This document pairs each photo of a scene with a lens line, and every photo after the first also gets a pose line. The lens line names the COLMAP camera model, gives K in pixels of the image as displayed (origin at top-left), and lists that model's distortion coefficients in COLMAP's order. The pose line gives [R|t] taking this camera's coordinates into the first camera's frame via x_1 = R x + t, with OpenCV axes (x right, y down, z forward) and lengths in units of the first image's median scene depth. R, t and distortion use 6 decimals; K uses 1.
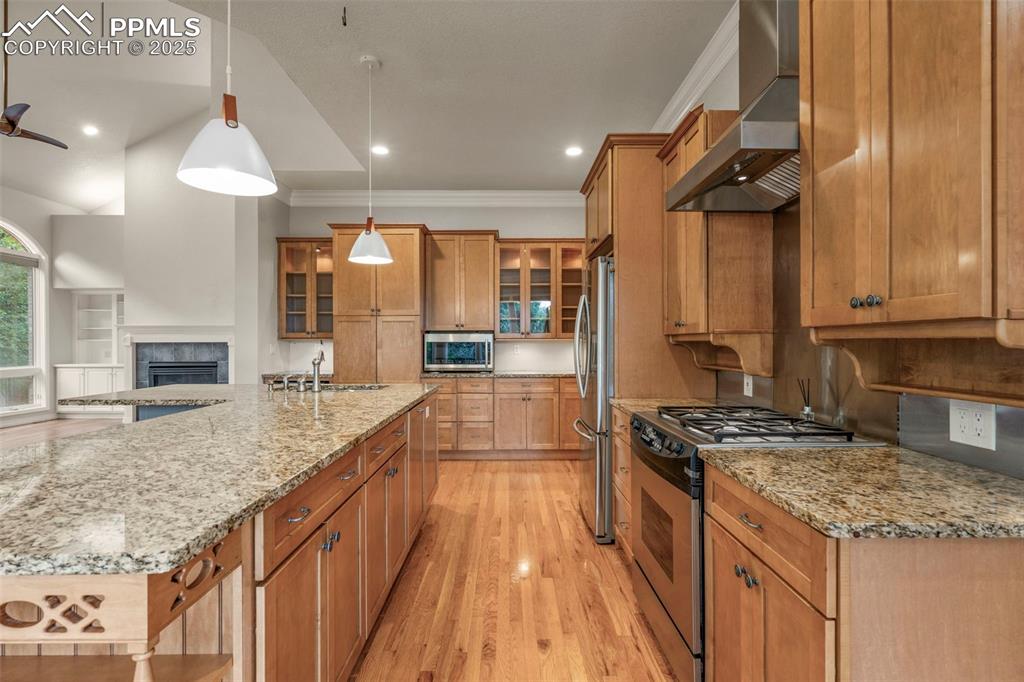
lens RADIAL K [[498.8, 0, 515.4], [0, 498.8, 344.2], [0, 0, 1]] dist [-0.001739, -0.000590]
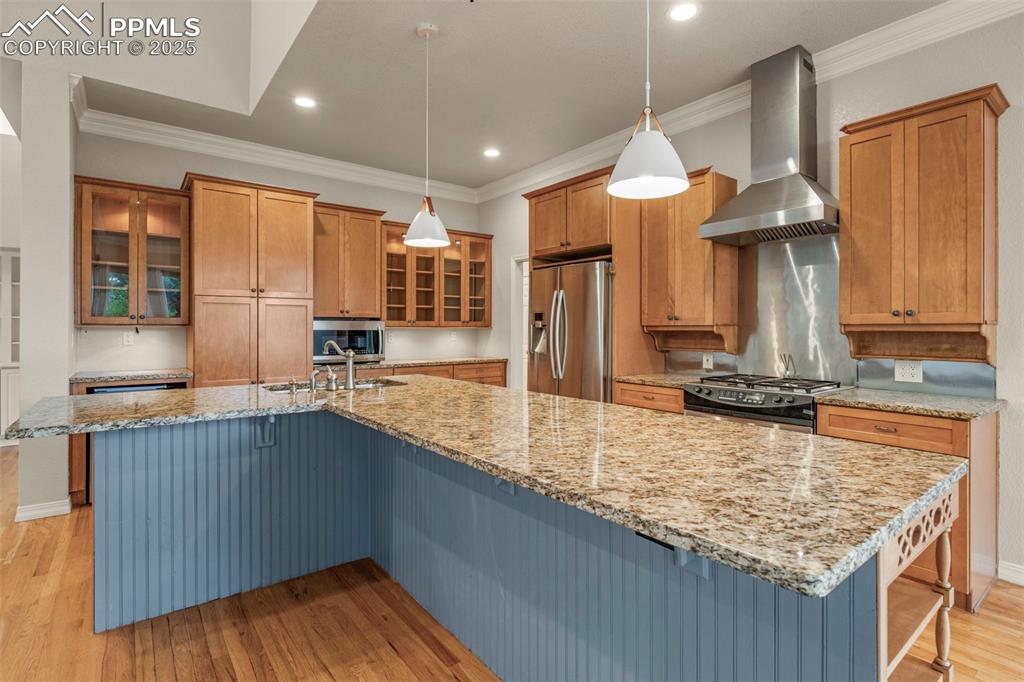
lens RADIAL K [[498.8, 0, 540.8], [0, 498.8, 329.5], [0, 0, 1]] dist [-0.001739, -0.000590]
pose [[0.782906, 0.001586, 0.622138, -0.400985], [0.000009, 0.999997, -0.002560, -0.003154], [-0.622140, 0.002010, 0.782903, 0.079153]]
